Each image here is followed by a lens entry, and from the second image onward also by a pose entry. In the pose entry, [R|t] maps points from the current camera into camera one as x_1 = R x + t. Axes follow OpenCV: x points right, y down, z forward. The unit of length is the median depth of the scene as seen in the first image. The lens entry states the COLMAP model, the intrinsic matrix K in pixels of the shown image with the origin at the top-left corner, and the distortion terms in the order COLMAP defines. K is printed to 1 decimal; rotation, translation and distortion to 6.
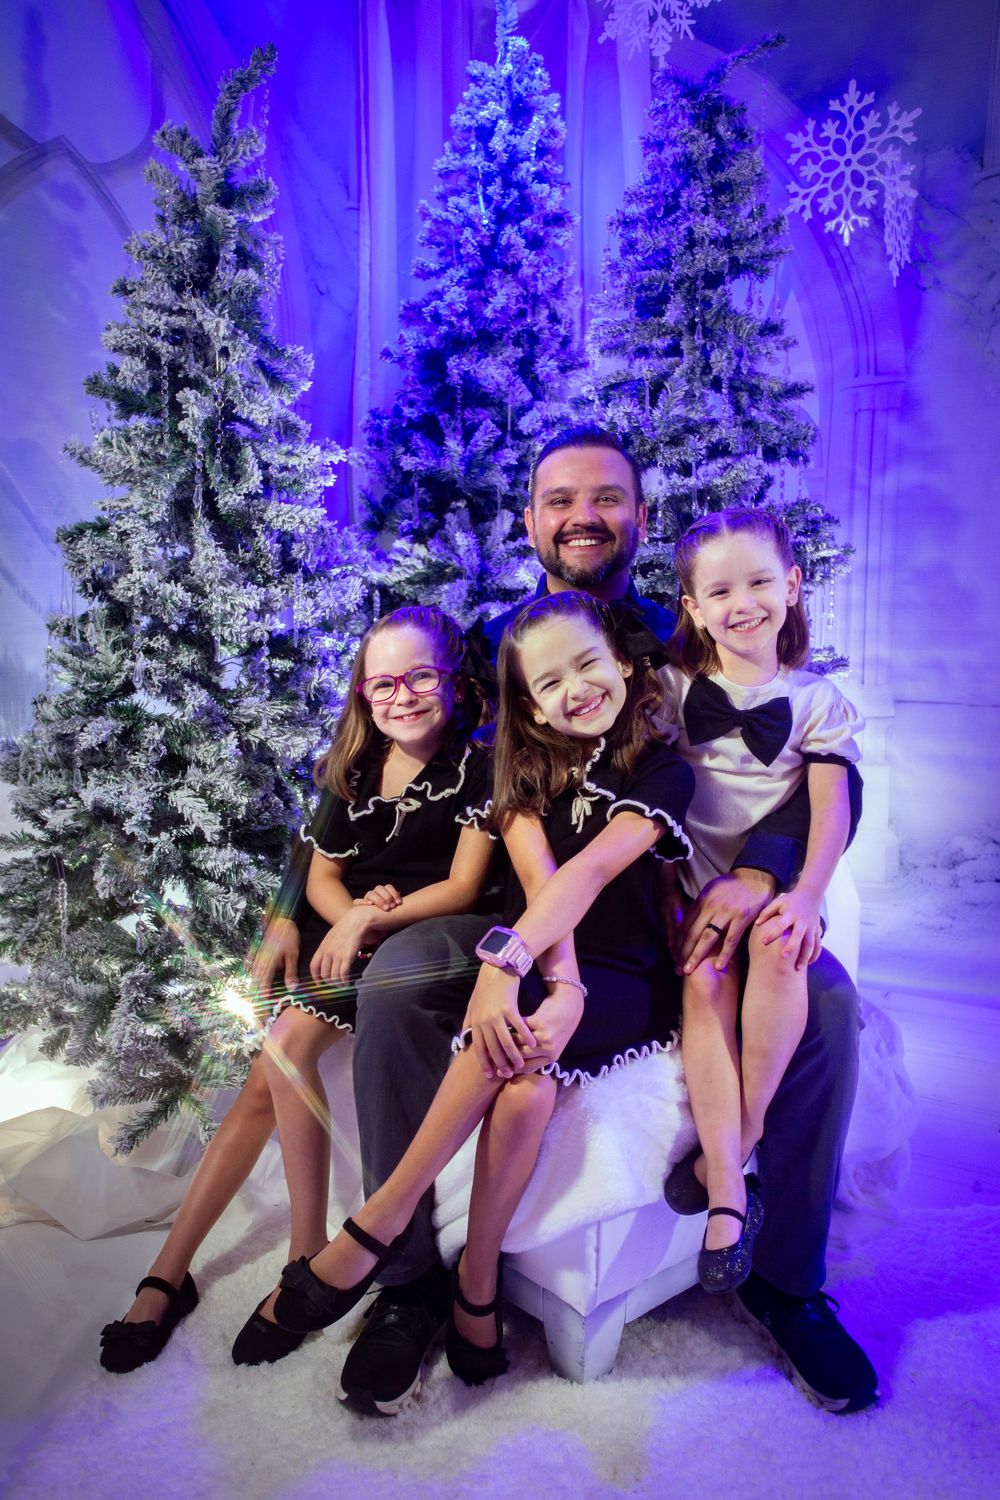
lens RADIAL K [[1231.8, 0, 488.8], [0, 1231.8, 742.1], [0, 0, 1]] dist [-0.011985, 0.029803]
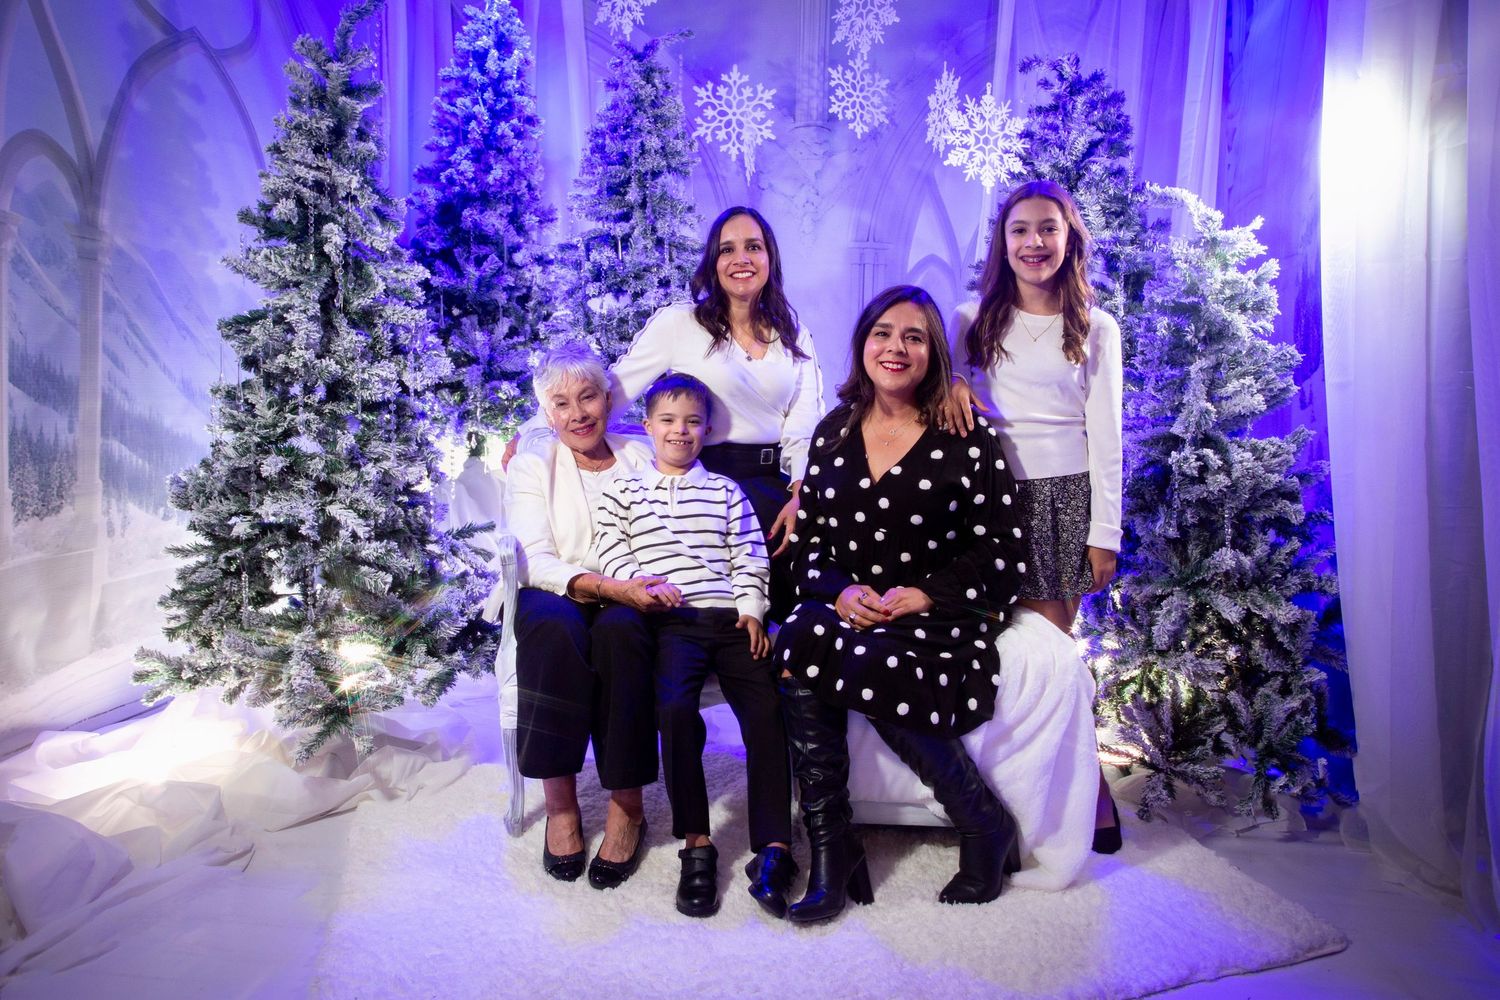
lens RADIAL K [[918.3, 0, 753.7], [0, 918.3, 487.2], [0, 0, 1]] dist [-0.034716, -0.010189]
pose [[0.922248, -0.030405, 0.385401, -0.139144], [0.034494, 0.999398, -0.003696, 0.025765], [-0.385057, 0.016703, 0.922742, -0.100671]]
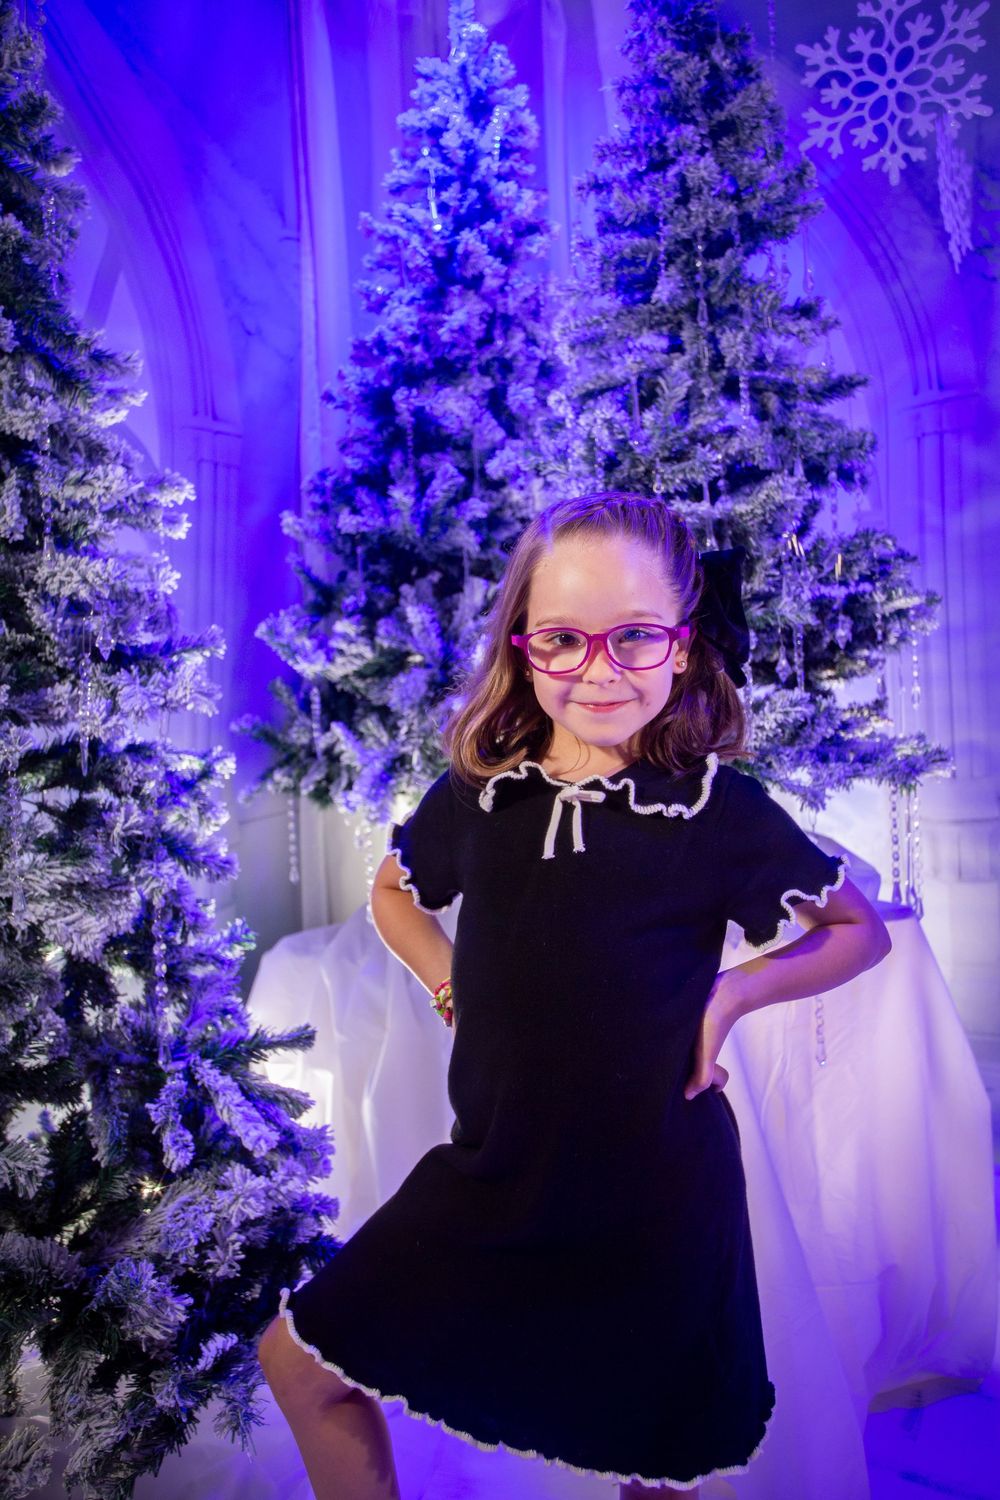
lens RADIAL K [[1163.1, 0, 514.8], [0, 1163.1, 715.1], [0, 0, 1]] dist [-0.032376, 0.022855]
pose [[0.998098, -0.047479, -0.039320, 0.063586], [0.043181, 0.993664, -0.103765, -0.025139], [0.043998, 0.101869, 0.993824, 0.285585]]
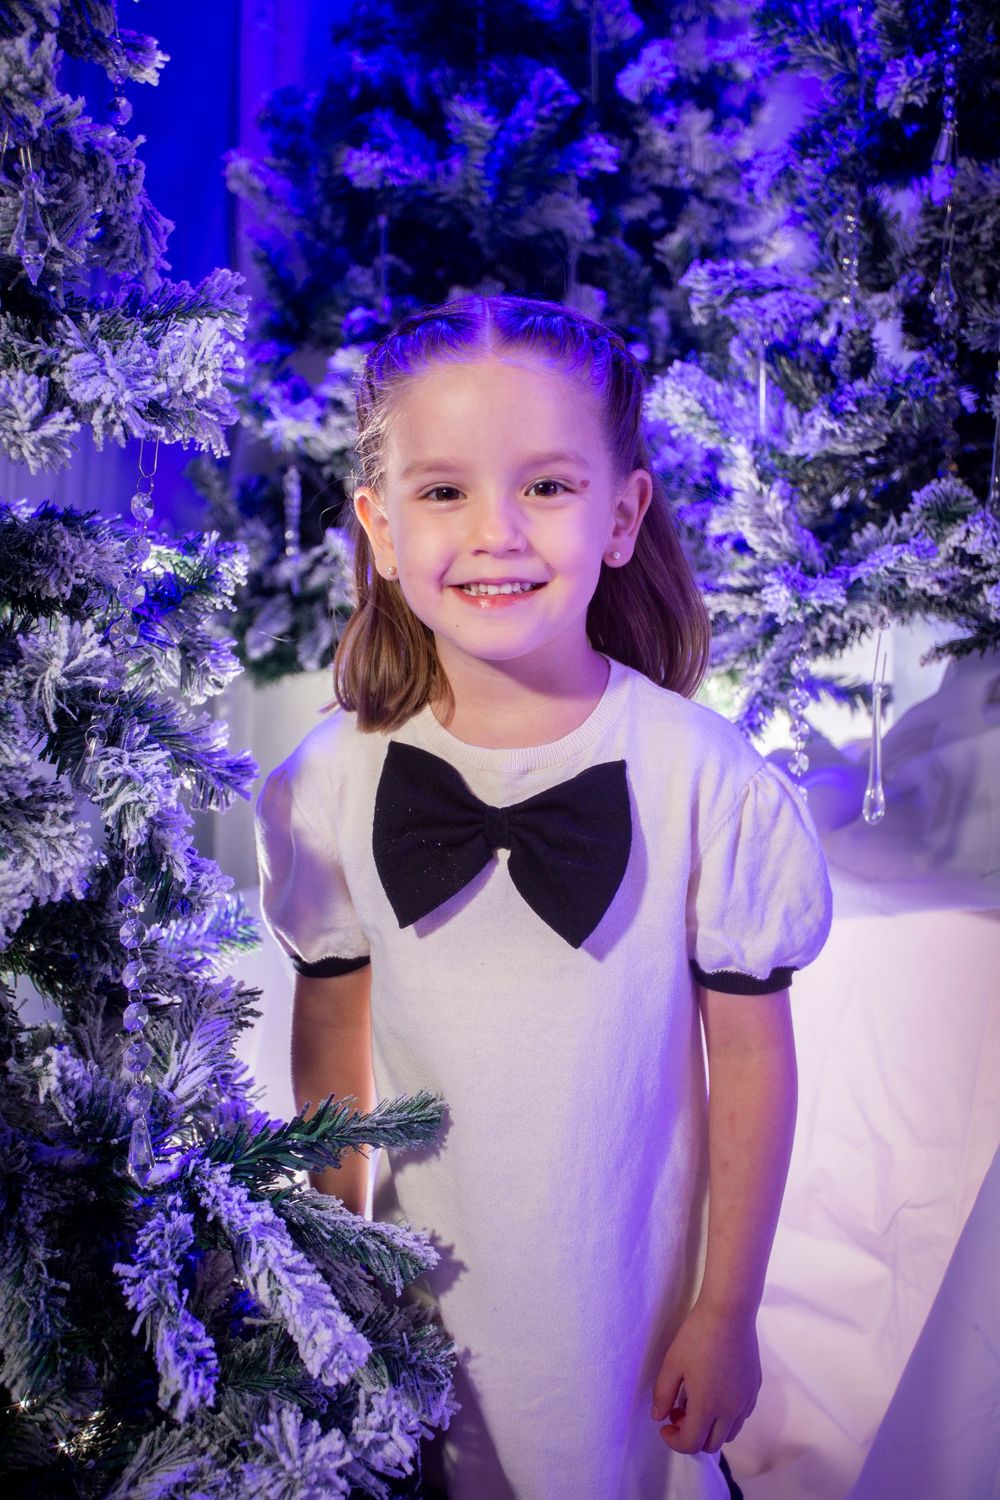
lens RADIAL K [[1604.4, 0, 518.9], [0, 1604.4, 730.0], [0, 0, 1]] dist [0.047070, 0.000000]
pose [[0.998932, -0.003473, 0.046064, -0.037944], [0.004375, 0.999801, -0.019483, -0.018648], [-0.045987, 0.019664, 0.998748, 0.436272]]
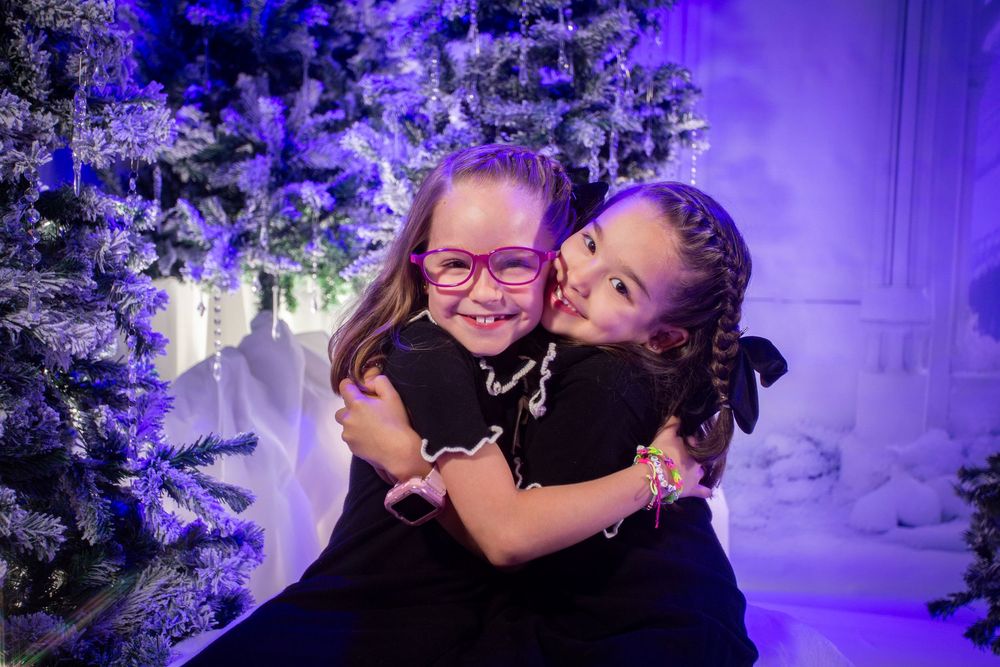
lens RADIAL K [[1069.6, 0, 496.9], [0, 1069.6, 330.5], [0, 0, 1]] dist [0.047070, 0.000000]
pose [[0.966491, -0.012158, 0.256411, -0.058351], [0.020948, 0.999282, -0.031577, 0.016899], [-0.255843, 0.035890, 0.966052, 0.240588]]
